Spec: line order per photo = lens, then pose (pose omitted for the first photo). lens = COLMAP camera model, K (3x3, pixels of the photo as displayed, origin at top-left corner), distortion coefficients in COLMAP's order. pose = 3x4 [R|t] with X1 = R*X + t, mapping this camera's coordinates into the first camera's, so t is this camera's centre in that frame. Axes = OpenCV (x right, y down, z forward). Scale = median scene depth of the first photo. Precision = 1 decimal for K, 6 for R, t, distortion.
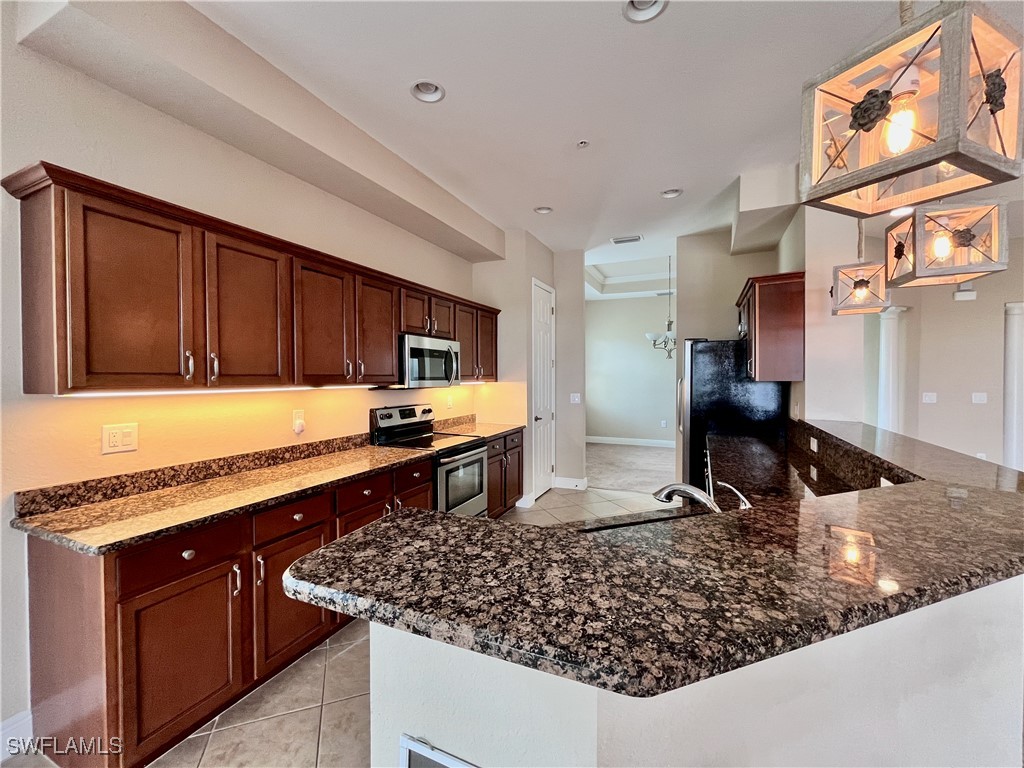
lens RADIAL K [[421.1, 0, 512.0], [0, 421.1, 384.0], [0, 0, 1]] dist [0.000207, -0.000143]
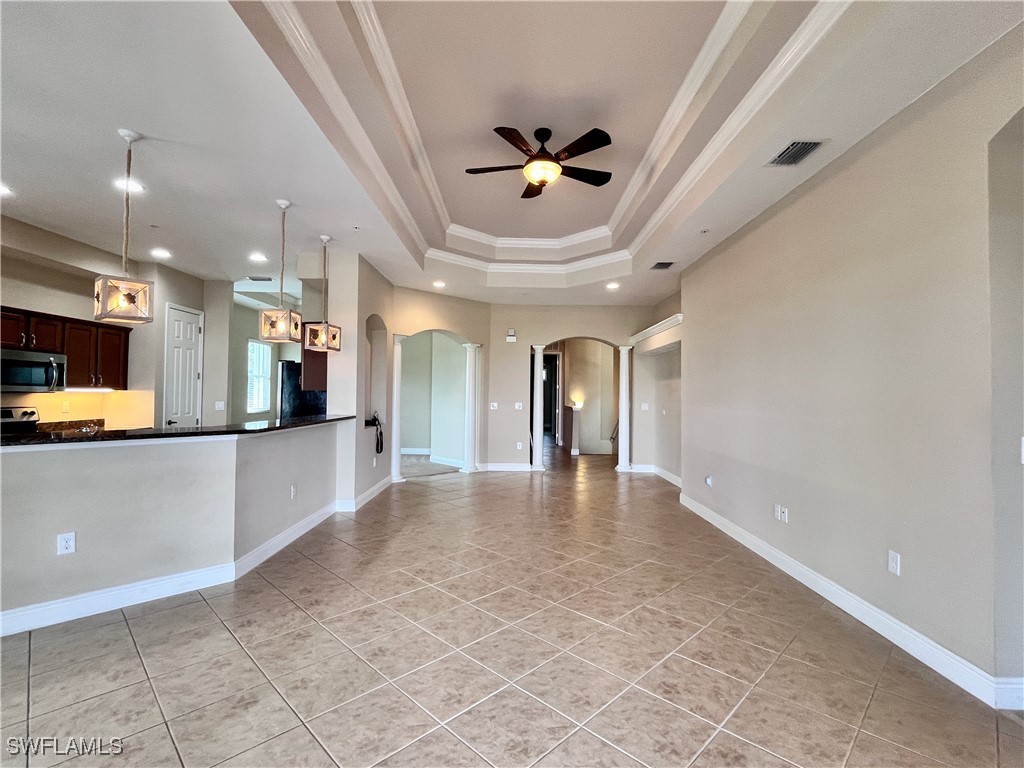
lens RADIAL K [[482.7, 0, 510.1], [0, 482.7, 382.0], [0, 0, 1]] dist [0.001047, 0.000282]
pose [[0.910749, 0.022209, 0.412362, 0.457917], [-0.004929, 0.999066, -0.042923, 0.029303], [-0.412930, 0.037060, 0.910008, -0.768433]]
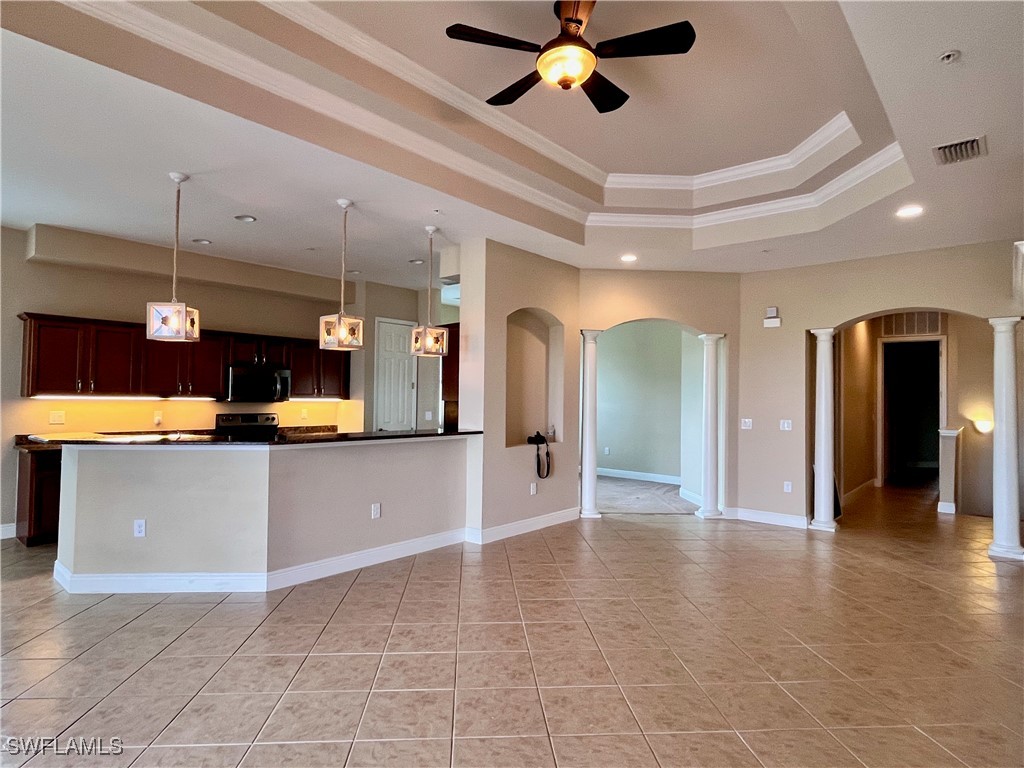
lens RADIAL K [[575.6, 0, 512.0], [0, 575.6, 384.0], [0, 0, 1]] dist [-0.001654, 0.001550]
pose [[0.958028, 0.009457, -0.286520, 1.139498], [-0.022117, 0.998915, -0.040984, 0.009471], [0.285821, 0.045601, 0.957197, -0.631290]]
